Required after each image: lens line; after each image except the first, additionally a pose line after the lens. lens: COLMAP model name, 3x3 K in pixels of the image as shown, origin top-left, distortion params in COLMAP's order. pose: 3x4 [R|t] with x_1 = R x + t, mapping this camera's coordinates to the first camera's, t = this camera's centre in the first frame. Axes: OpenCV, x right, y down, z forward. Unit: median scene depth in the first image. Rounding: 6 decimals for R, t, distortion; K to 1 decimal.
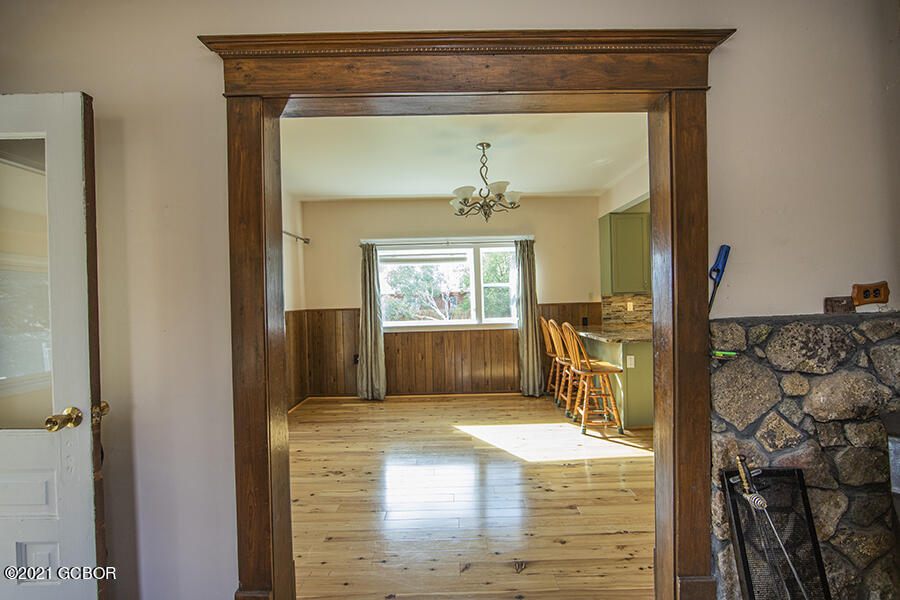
lens RADIAL K [[357.5, 0, 449.9], [0, 357.5, 299.0], [0, 0, 1]] dist [-0.013835, 0.001458]
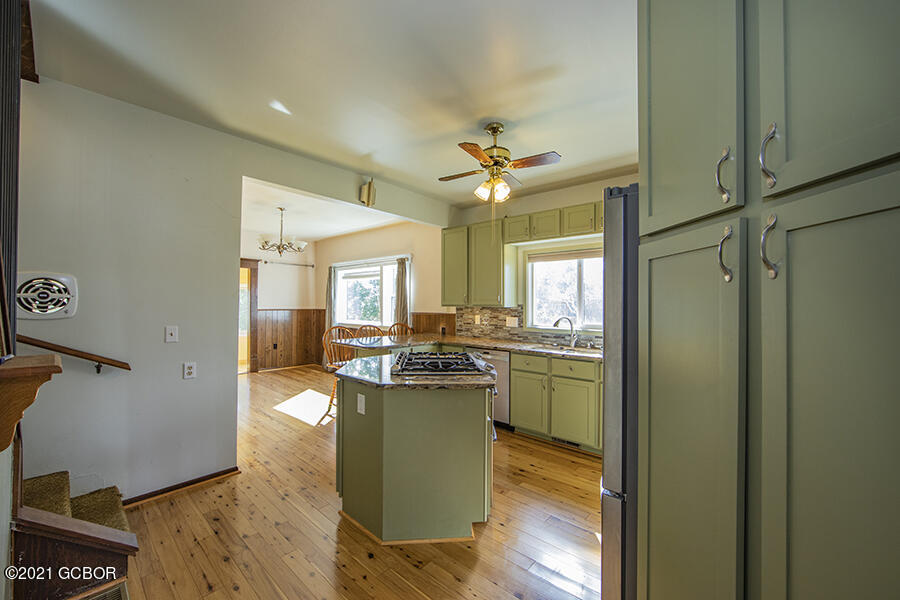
lens RADIAL K [[357.5, 0, 455.1], [0, 357.5, 299.6], [0, 0, 1]] dist [-0.013835, 0.001458]
pose [[0.748358, 0.023581, -0.662875, 1.592781], [-0.030091, 0.999546, 0.001586, -0.048070], [0.662612, 0.018760, 0.748728, 0.322809]]
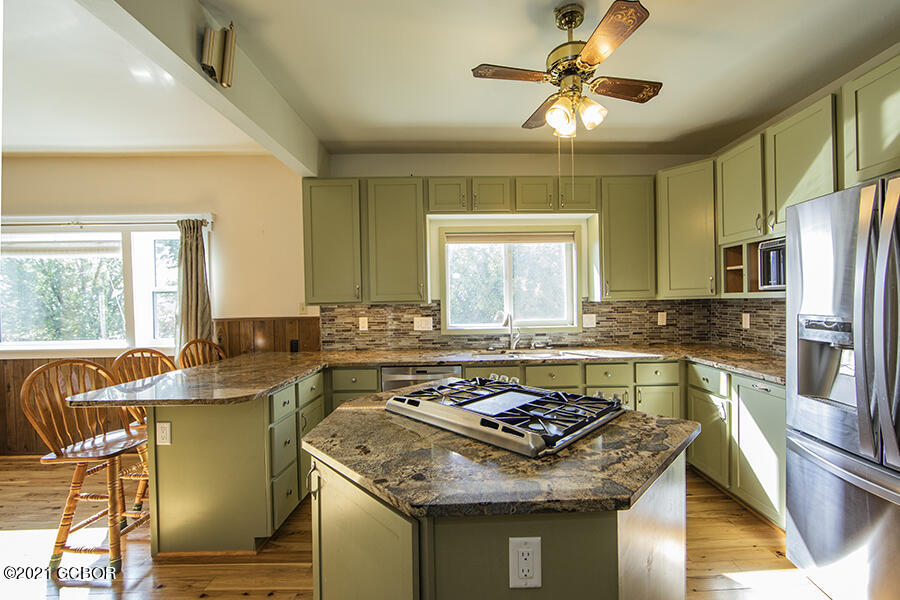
lens RADIAL K [[357.5, 0, 453.8], [0, 357.5, 306.9], [0, 0, 1]] dist [-0.013835, 0.001458]
pose [[0.999758, 0.010413, 0.019390, 0.948698], [-0.010608, 0.999894, 0.009997, -0.026439], [-0.019284, -0.010200, 0.999762, 0.483056]]
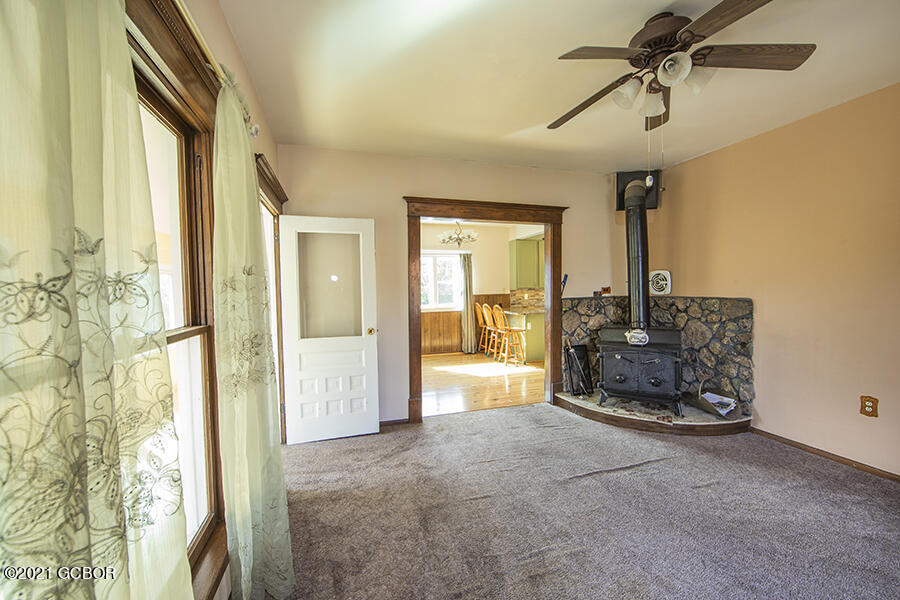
lens RADIAL K [[357.5, 0, 454.4], [0, 357.5, 296.0], [0, 0, 1]] dist [-0.013835, 0.001458]
pose [[0.953781, 0.001760, 0.300497, -0.426862], [-0.005428, 0.999921, 0.011373, 0.002564], [-0.300453, -0.012478, 0.953715, -0.658978]]
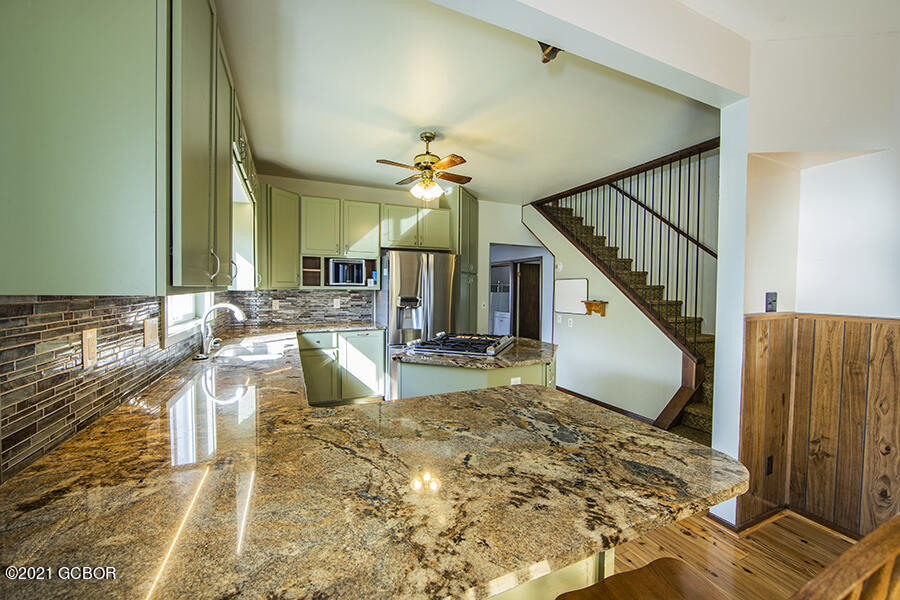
lens RADIAL K [[357.5, 0, 447.3], [0, 357.5, 300.9], [0, 0, 1]] dist [-0.013835, 0.001458]
pose [[-0.405689, -0.004988, 0.913998, 0.297214], [0.009025, 0.999914, 0.009463, -0.012719], [-0.913967, 0.012088, -0.405609, 1.255486]]
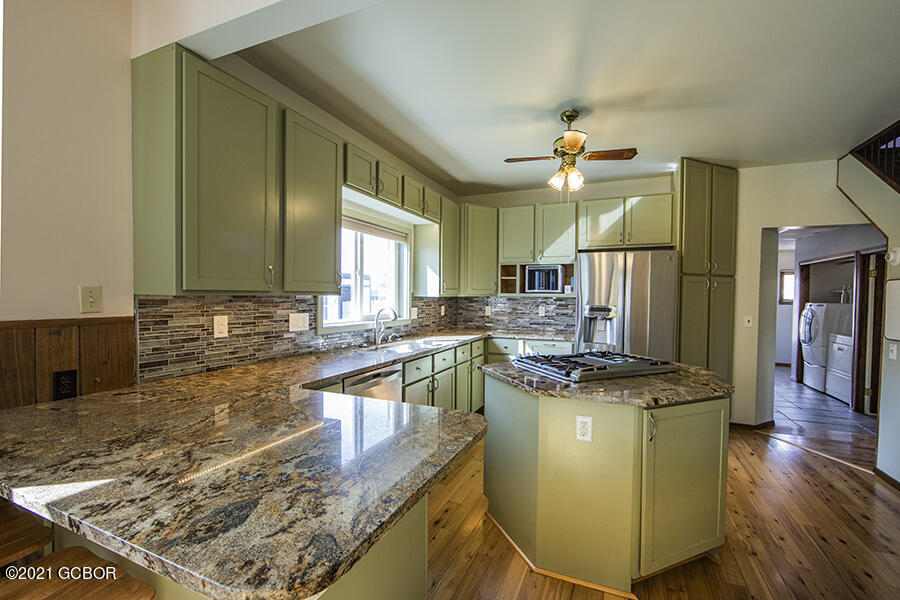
lens RADIAL K [[371.7, 0, 466.8], [0, 371.7, 307.3], [0, 0, 1]] dist [-0.012524, 0.001012]
pose [[0.380016, 0.003275, 0.924974, 0.325983], [-0.016417, 0.999860, 0.003205, -0.008546], [-0.924834, -0.016404, 0.380016, 0.844312]]
